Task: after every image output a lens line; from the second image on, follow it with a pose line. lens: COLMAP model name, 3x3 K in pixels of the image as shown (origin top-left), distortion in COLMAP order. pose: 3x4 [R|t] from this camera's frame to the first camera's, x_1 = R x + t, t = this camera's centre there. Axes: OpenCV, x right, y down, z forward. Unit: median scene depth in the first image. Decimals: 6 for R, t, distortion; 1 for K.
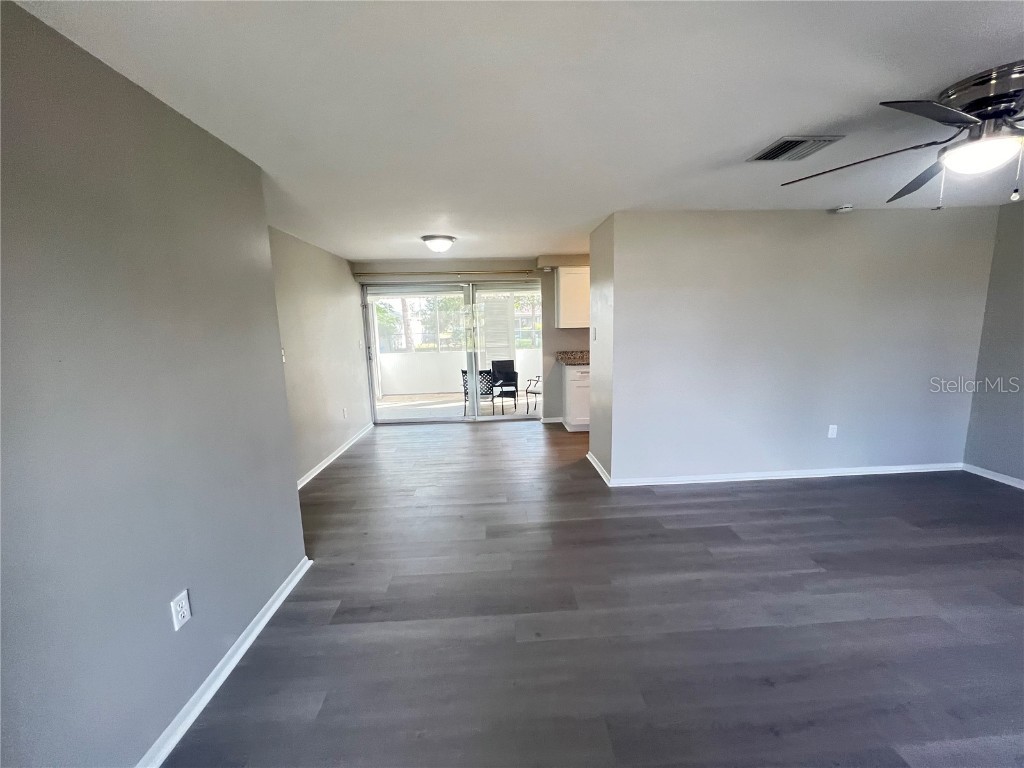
lens RADIAL K [[407.1, 0, 514.7], [0, 407.1, 384.2], [0, 0, 1]] dist [-0.000849, 0.000784]
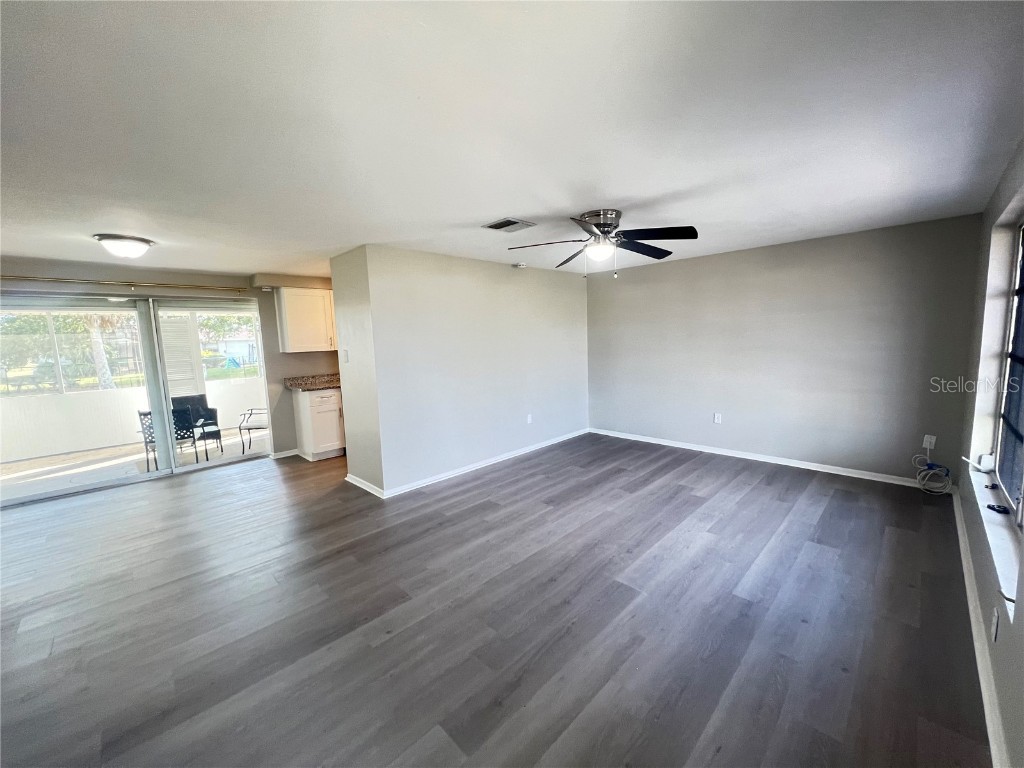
lens RADIAL K [[407.1, 0, 514.7], [0, 407.1, 384.2], [0, 0, 1]] dist [-0.000849, 0.000784]
pose [[0.745122, -0.076531, 0.662523, -0.212858], [0.115550, 0.993185, -0.015230, 0.013161], [-0.656842, 0.087903, 0.748887, -0.045610]]
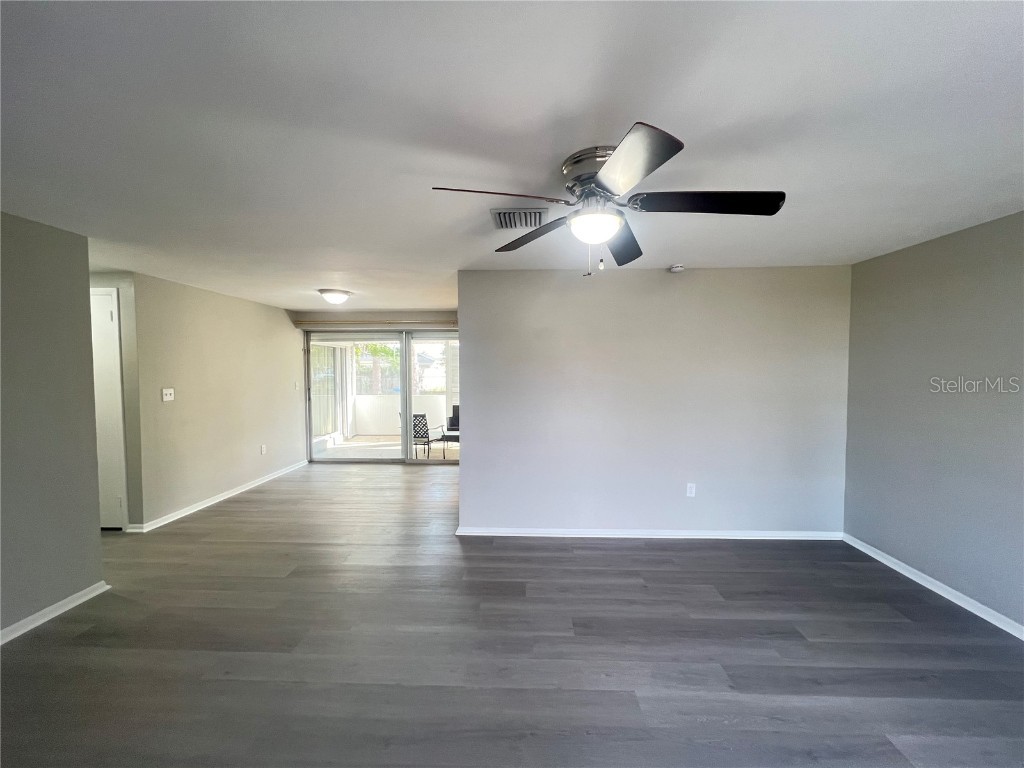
lens RADIAL K [[402.4, 0, 516.5], [0, 402.4, 385.2], [0, 0, 1]] dist [-0.001757, 0.000167]
pose [[0.995639, 0.030493, -0.088171, 0.506532], [-0.040024, 0.993298, -0.108430, -0.013394], [0.084273, 0.111486, 0.990186, -0.010020]]
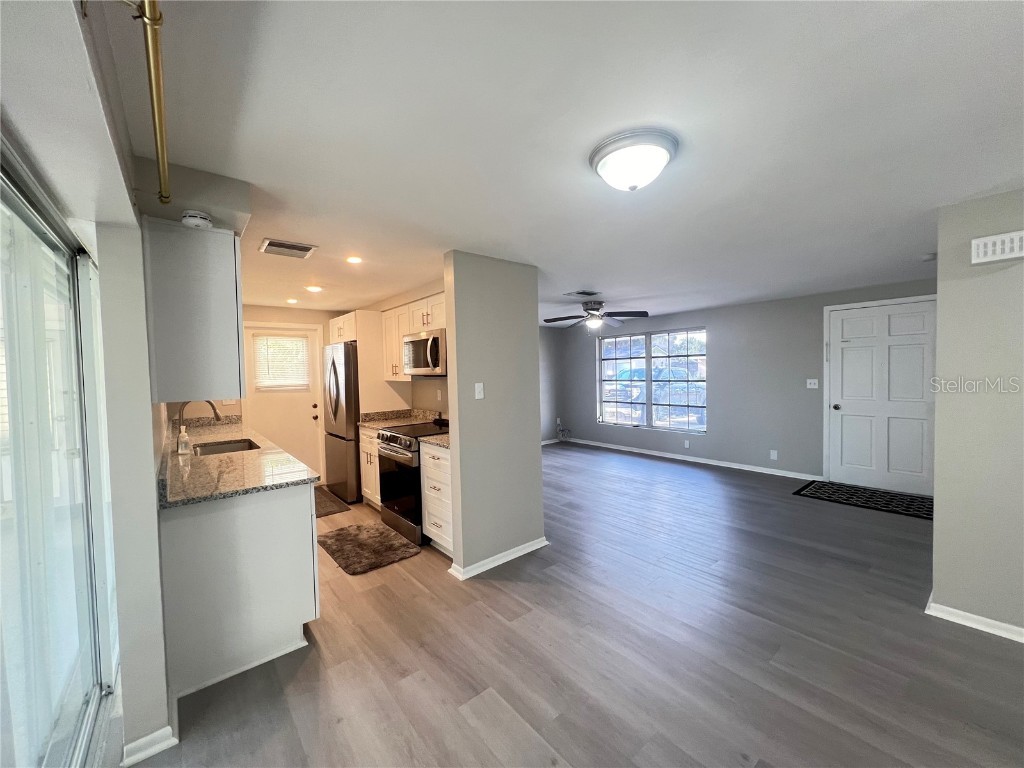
lens RADIAL K [[407.1, 0, 514.7], [0, 407.1, 384.2], [0, 0, 1]] dist [-0.000849, 0.000784]
pose [[-0.594961, 0.013624, 0.803639, -0.547023], [0.161523, 0.981485, 0.102941, -0.250641], [-0.787357, 0.191052, -0.586147, 1.721321]]
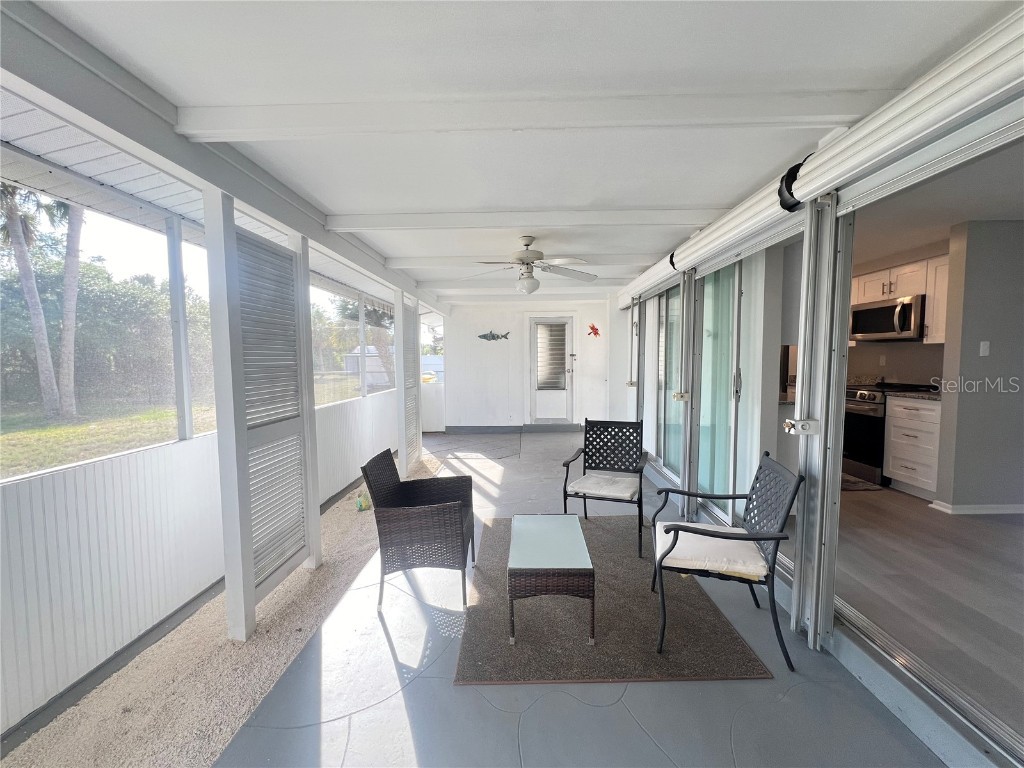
lens RADIAL K [[408.7, 0, 514.7], [0, 408.7, 384.5], [0, 0, 1]] dist [-0.001091, 0.000286]
pose [[0.072383, -0.038166, 0.996646, -0.841052], [0.157002, 0.987245, 0.026403, -0.274751], [-0.984942, 0.154564, 0.077452, 2.317144]]
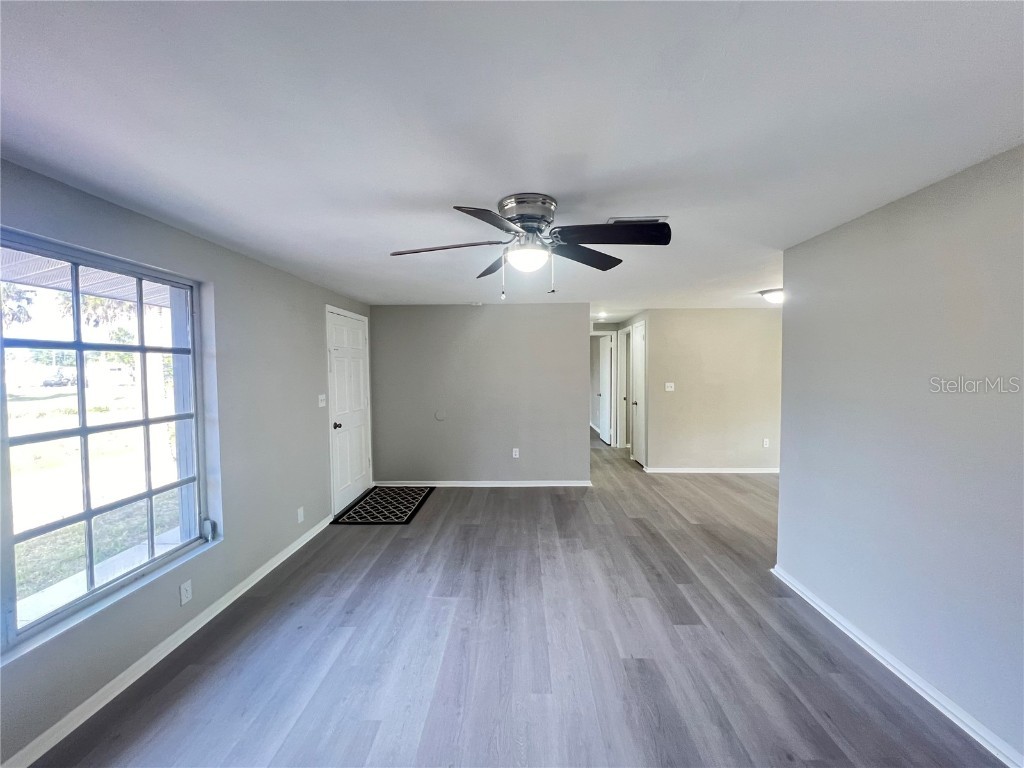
lens RADIAL K [[407.1, 0, 514.7], [0, 407.1, 384.2], [0, 0, 1]] dist [-0.000849, 0.000784]
pose [[-0.073476, 0.068287, -0.994956, 1.189501], [-0.140357, 0.987015, 0.078107, -0.128843], [0.987371, 0.145388, -0.062938, 0.532474]]
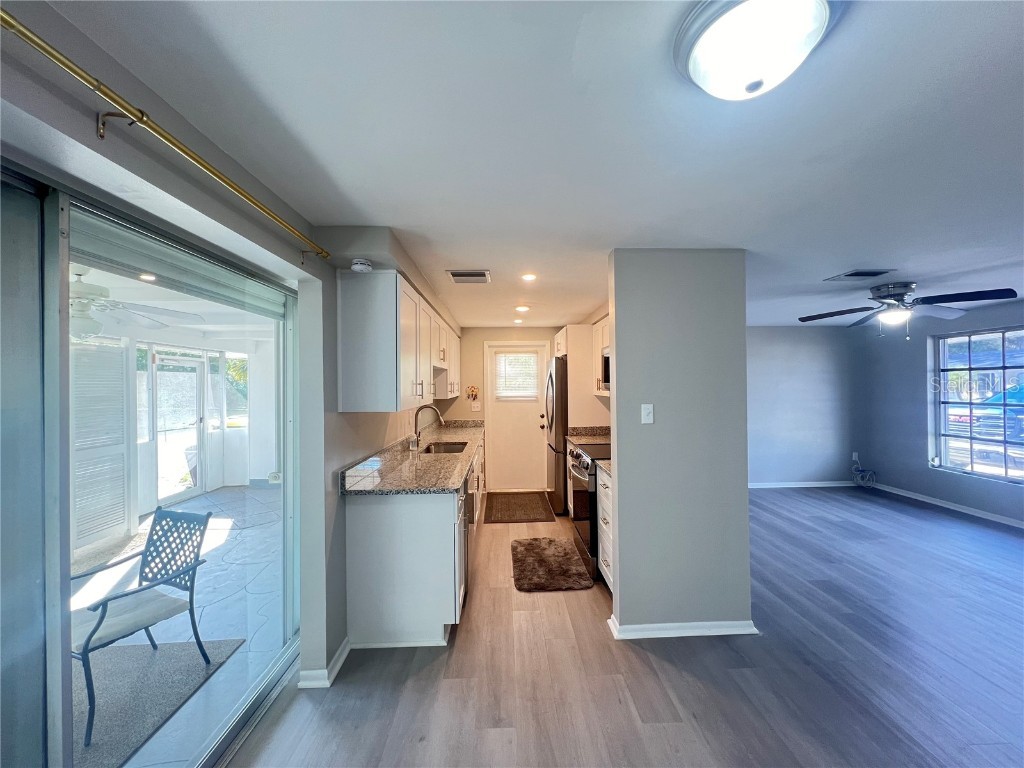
lens RADIAL K [[407.1, 0, 514.7], [0, 407.1, 384.2], [0, 0, 1]] dist [-0.000849, 0.000784]
pose [[0.024898, 0.029516, 0.999254, -0.520681], [0.162188, 0.986202, -0.033172, -0.222576], [-0.986446, 0.162893, 0.019767, 1.464913]]
